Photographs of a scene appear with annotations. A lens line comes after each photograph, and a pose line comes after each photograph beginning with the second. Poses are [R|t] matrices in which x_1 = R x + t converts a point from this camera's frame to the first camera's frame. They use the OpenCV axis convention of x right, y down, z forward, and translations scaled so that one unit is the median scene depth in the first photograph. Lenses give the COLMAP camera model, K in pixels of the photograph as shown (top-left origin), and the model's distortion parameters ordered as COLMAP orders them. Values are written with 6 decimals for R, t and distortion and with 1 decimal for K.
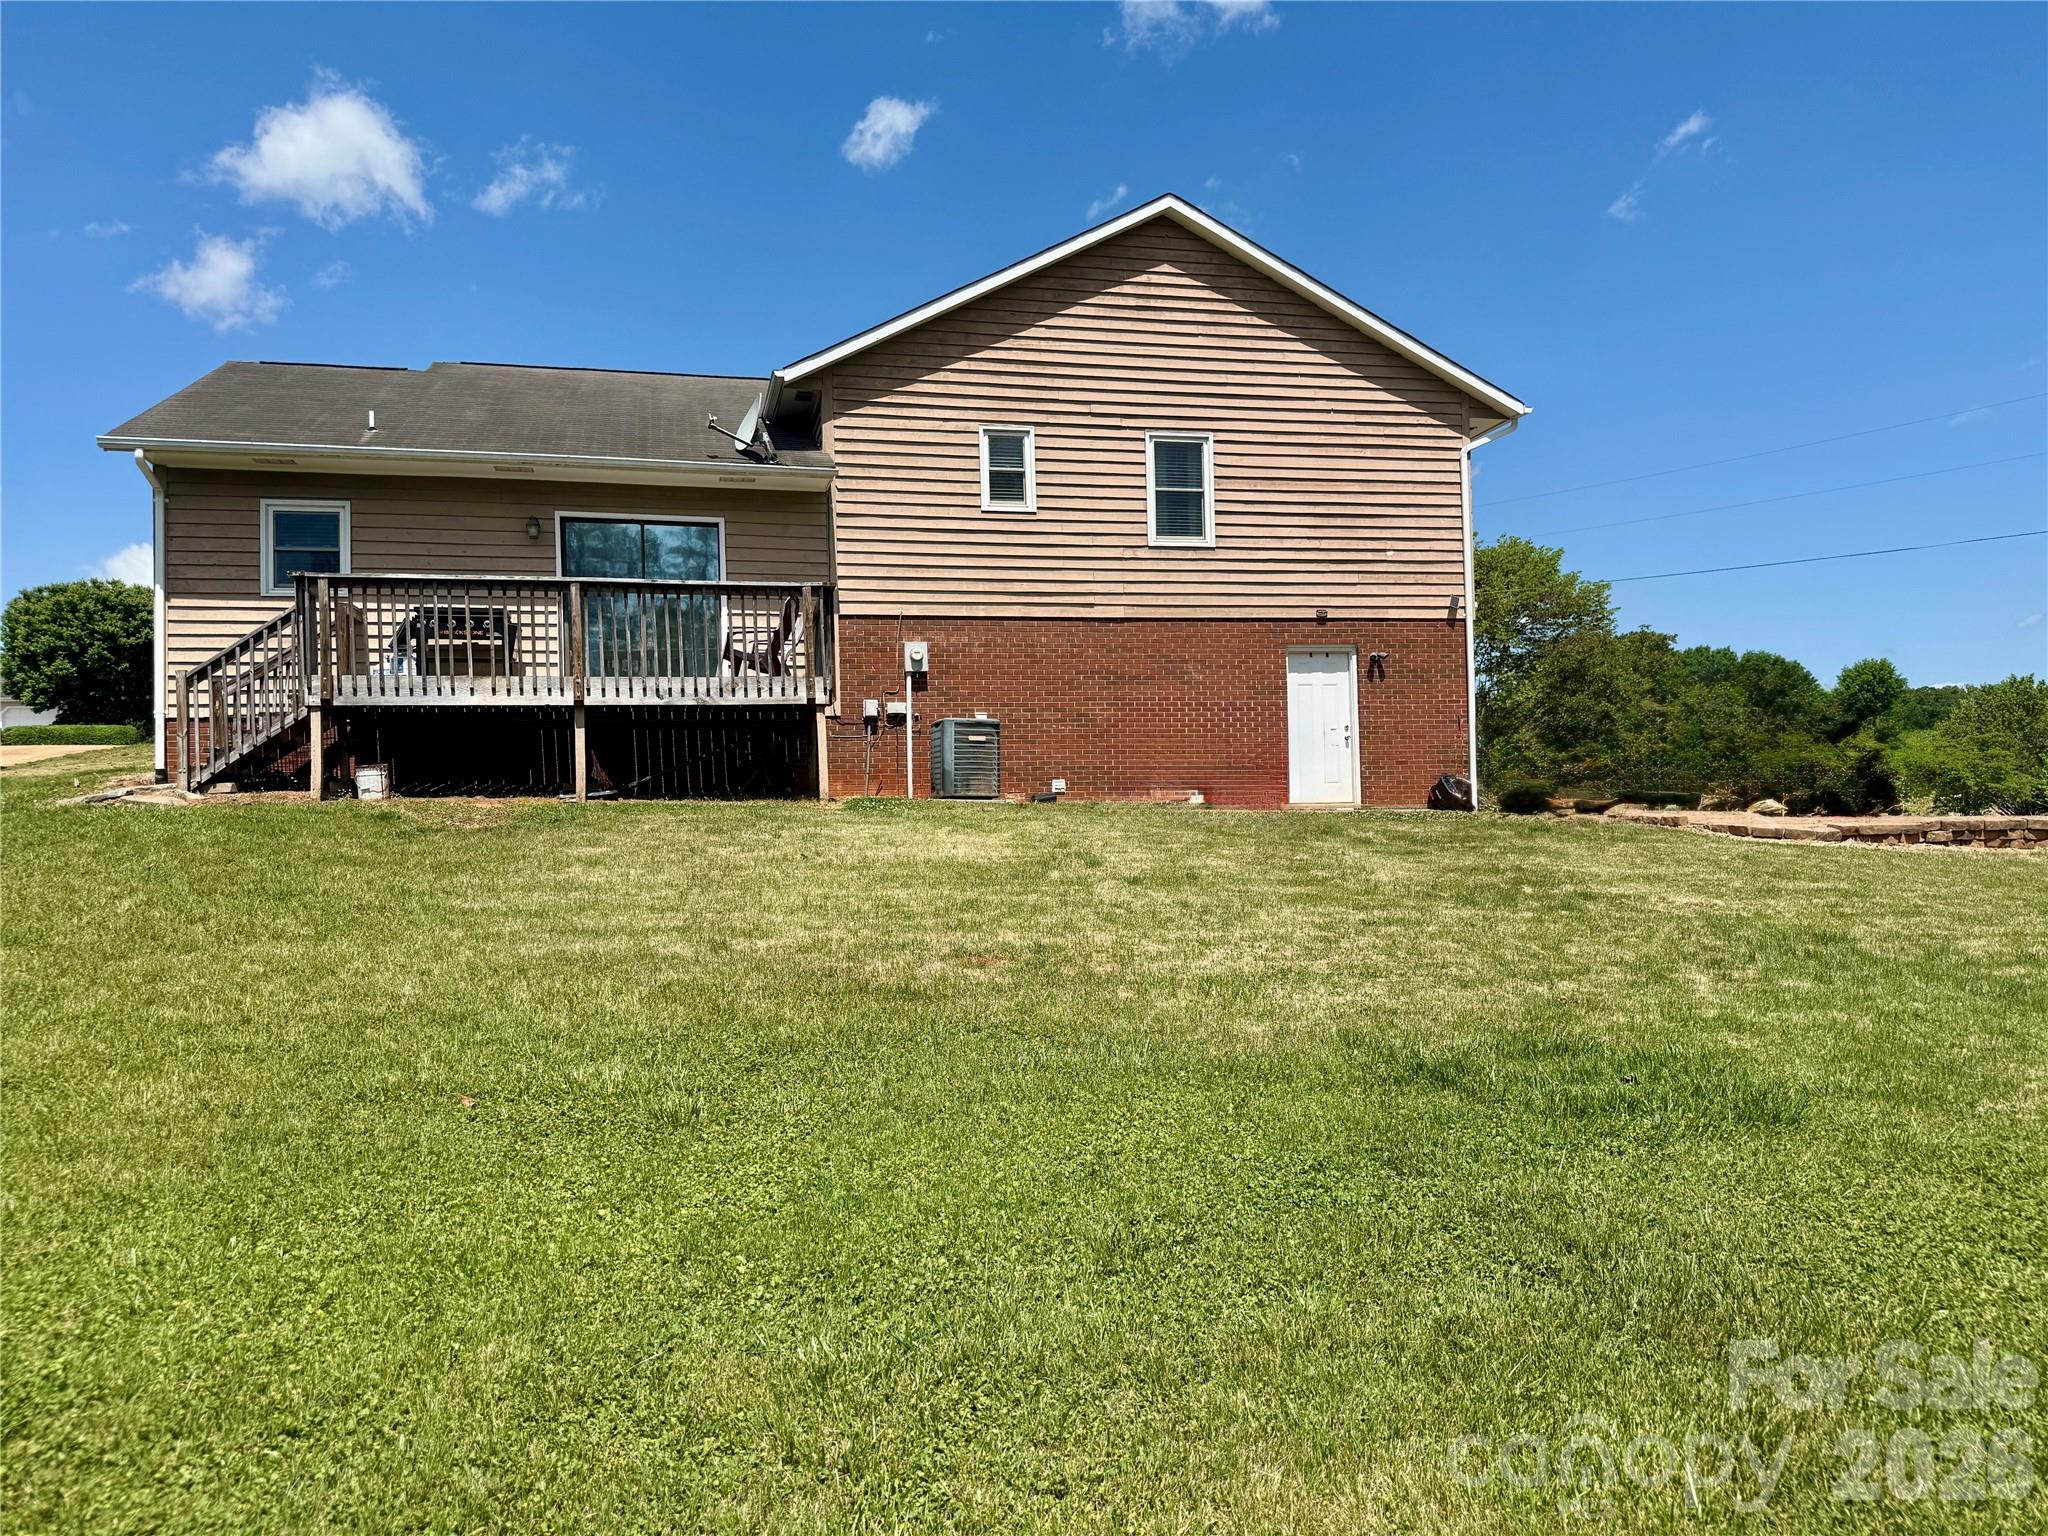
lens RADIAL K [[1439.7, 0, 1017.3], [0, 1439.7, 772.3], [0, 0, 1]] dist [0.041006, -0.052692]
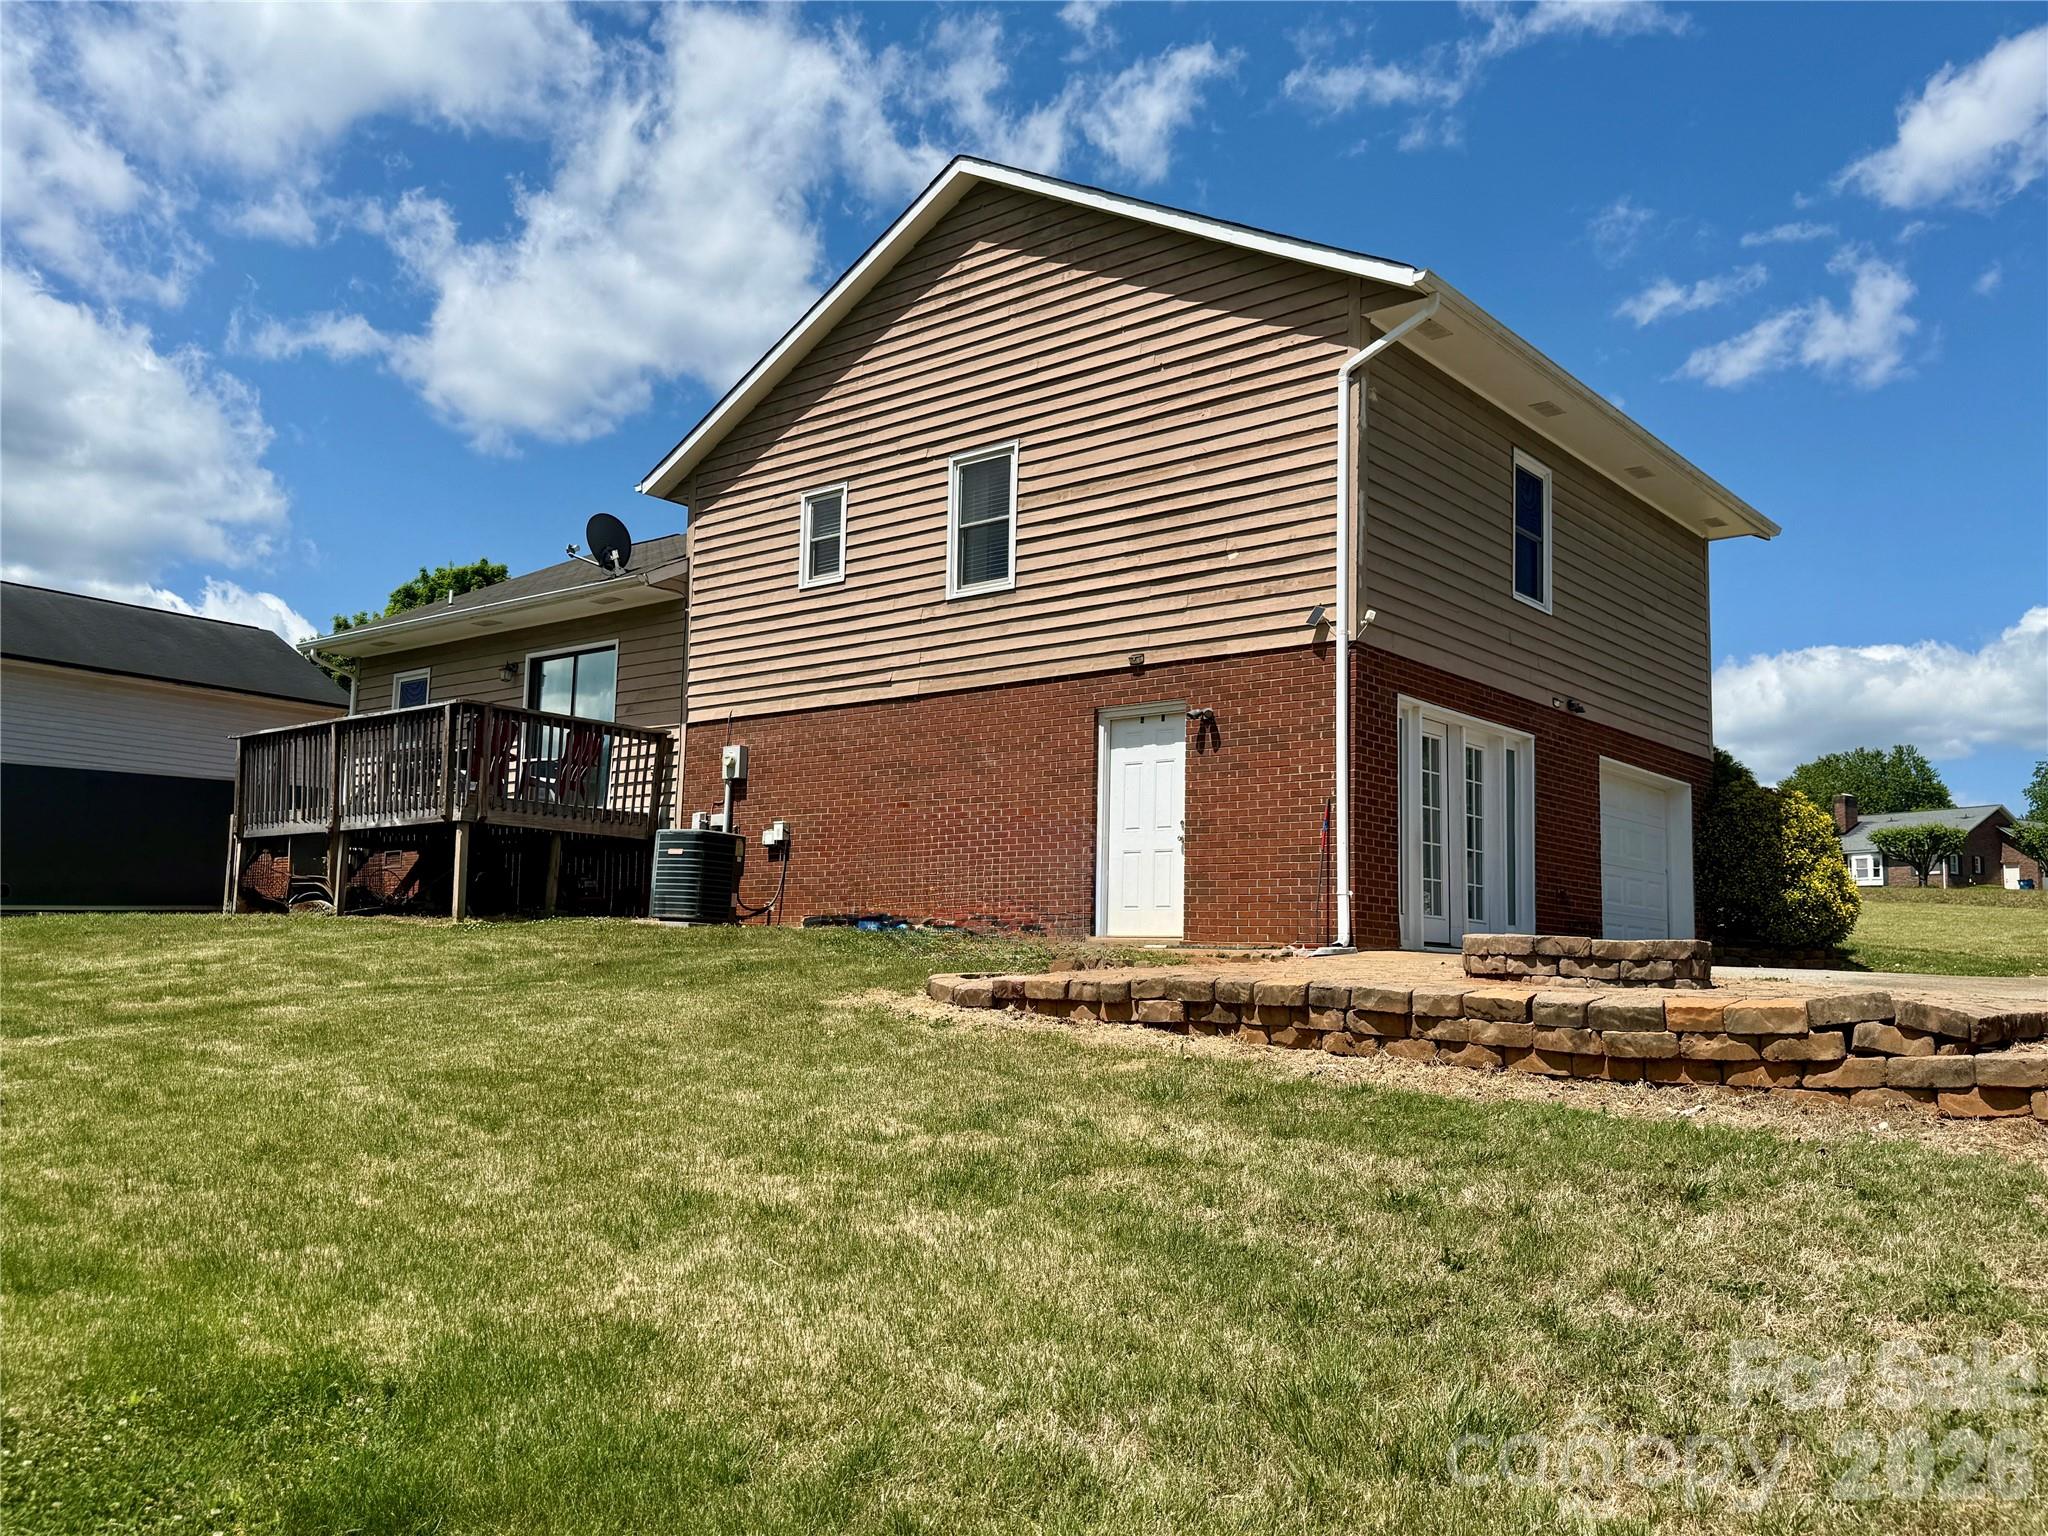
lens RADIAL K [[1729.4, 0, 1019.1], [0, 1729.4, 773.2], [0, 0, 1]] dist [0.000067, 0.002348]
pose [[0.581142, -0.057379, -0.811777, 0.865481], [-0.005944, 0.997185, -0.074740, 0.006000], [0.813780, 0.048260, 0.579165, 0.491752]]
